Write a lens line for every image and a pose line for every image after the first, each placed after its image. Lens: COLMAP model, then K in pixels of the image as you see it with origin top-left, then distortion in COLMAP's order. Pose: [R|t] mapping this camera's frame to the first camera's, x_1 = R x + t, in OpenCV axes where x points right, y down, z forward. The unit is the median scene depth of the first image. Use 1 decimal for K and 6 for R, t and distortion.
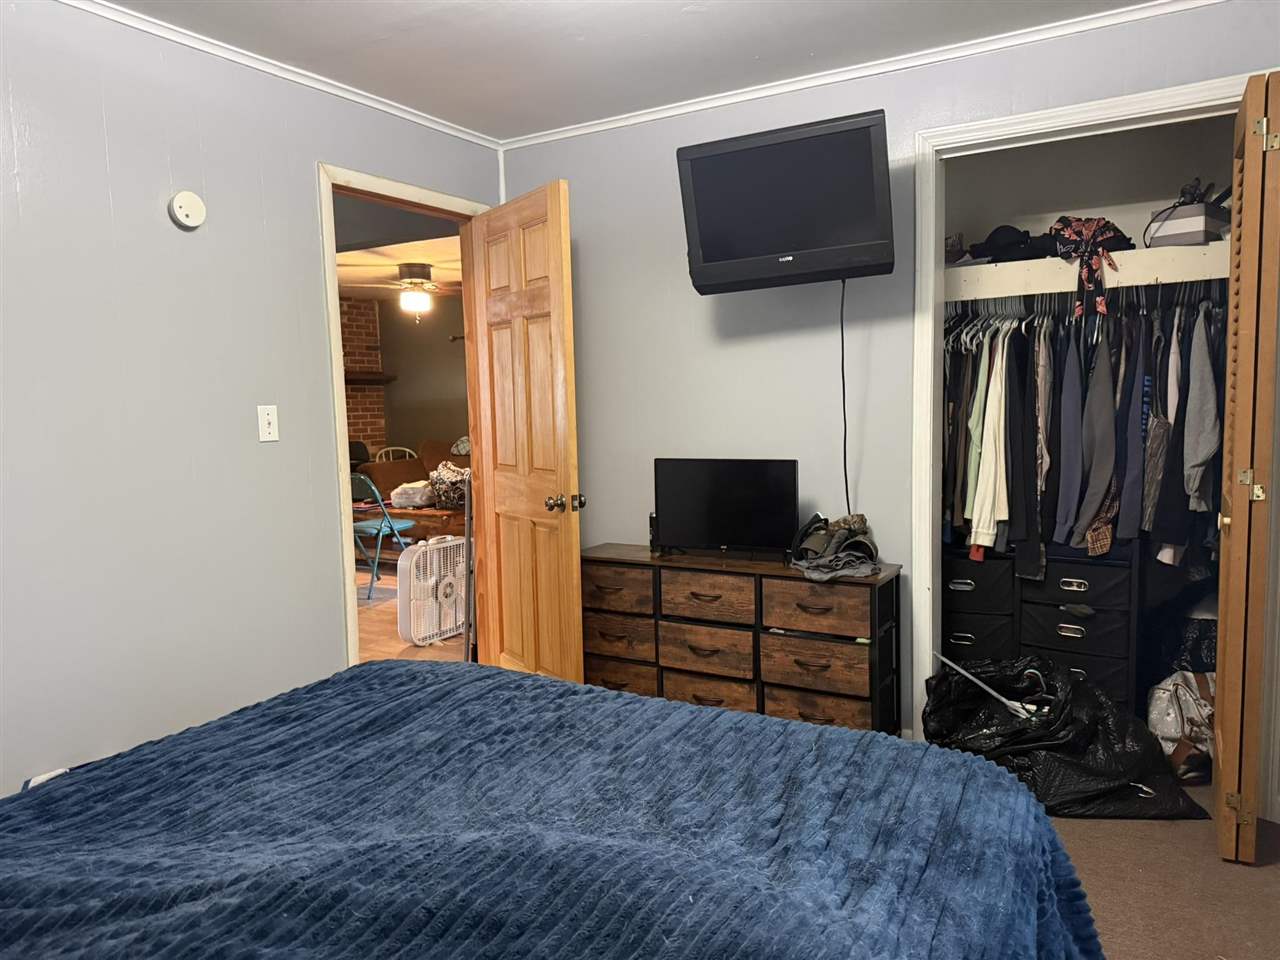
lens RADIAL K [[876.2, 0, 643.8], [0, 876.2, 479.7], [0, 0, 1]] dist [0.112668, -0.156893]
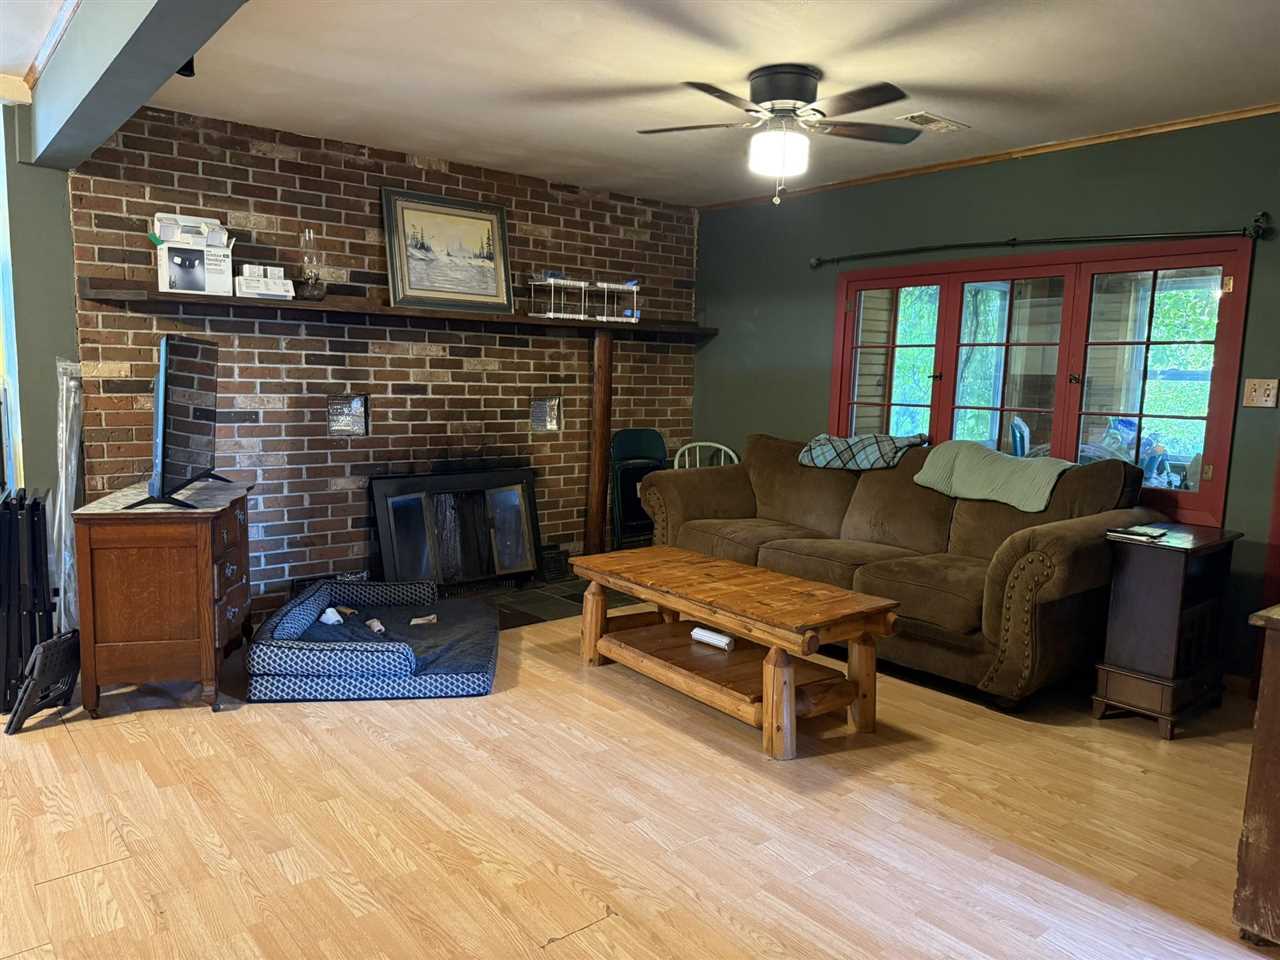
lens RADIAL K [[876.2, 0, 643.8], [0, 876.2, 479.7], [0, 0, 1]] dist [0.112668, -0.156893]
pose [[0.941519, 0.082806, -0.326628, -0.116837], [-0.075163, 0.996522, 0.035978, -0.029525], [0.328471, -0.009324, 0.944468, 0.396707]]
